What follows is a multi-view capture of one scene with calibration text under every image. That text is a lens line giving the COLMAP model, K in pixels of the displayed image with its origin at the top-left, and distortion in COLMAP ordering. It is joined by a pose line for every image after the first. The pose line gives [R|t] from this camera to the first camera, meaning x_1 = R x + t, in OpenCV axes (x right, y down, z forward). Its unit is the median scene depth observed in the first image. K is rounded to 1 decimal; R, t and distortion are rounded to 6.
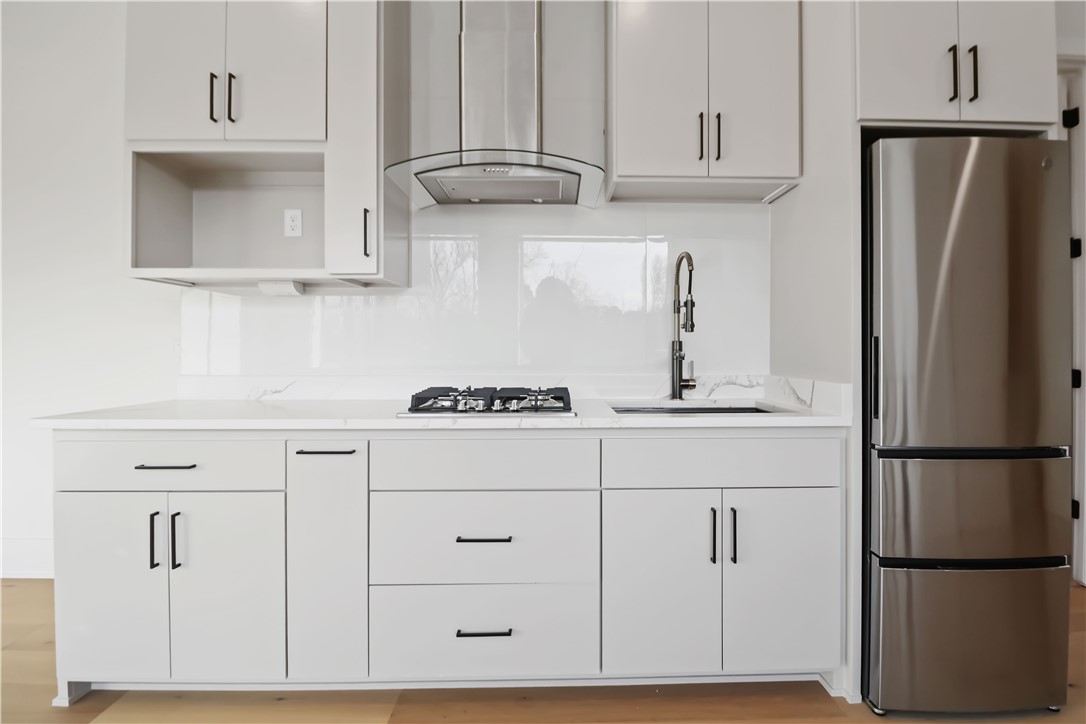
lens RADIAL K [[514.0, 0, 545.5], [0, 514.0, 351.1], [0, 0, 1]] dist [-0.005350, -0.007404]
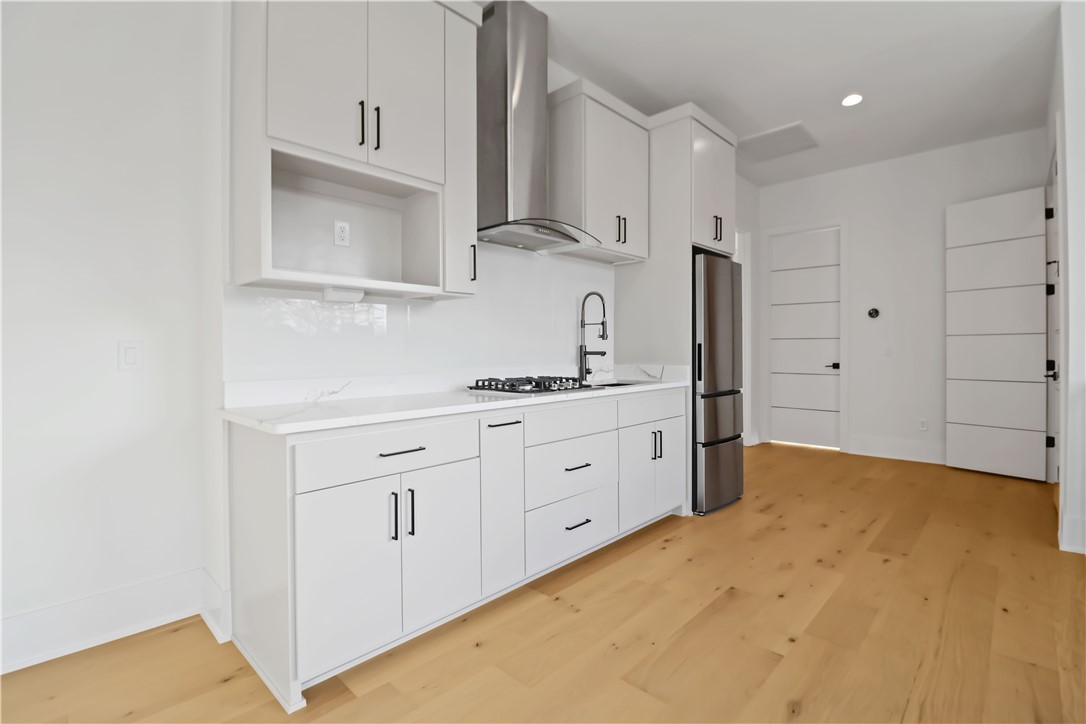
lens RADIAL K [[514.0, 0, 535.1], [0, 514.0, 357.7], [0, 0, 1]] dist [-0.005350, -0.007404]
pose [[0.704208, -0.015935, 0.709814, -1.145602], [0.009096, 0.999869, 0.013423, -0.002979], [-0.709935, -0.002997, 0.704261, -0.041035]]
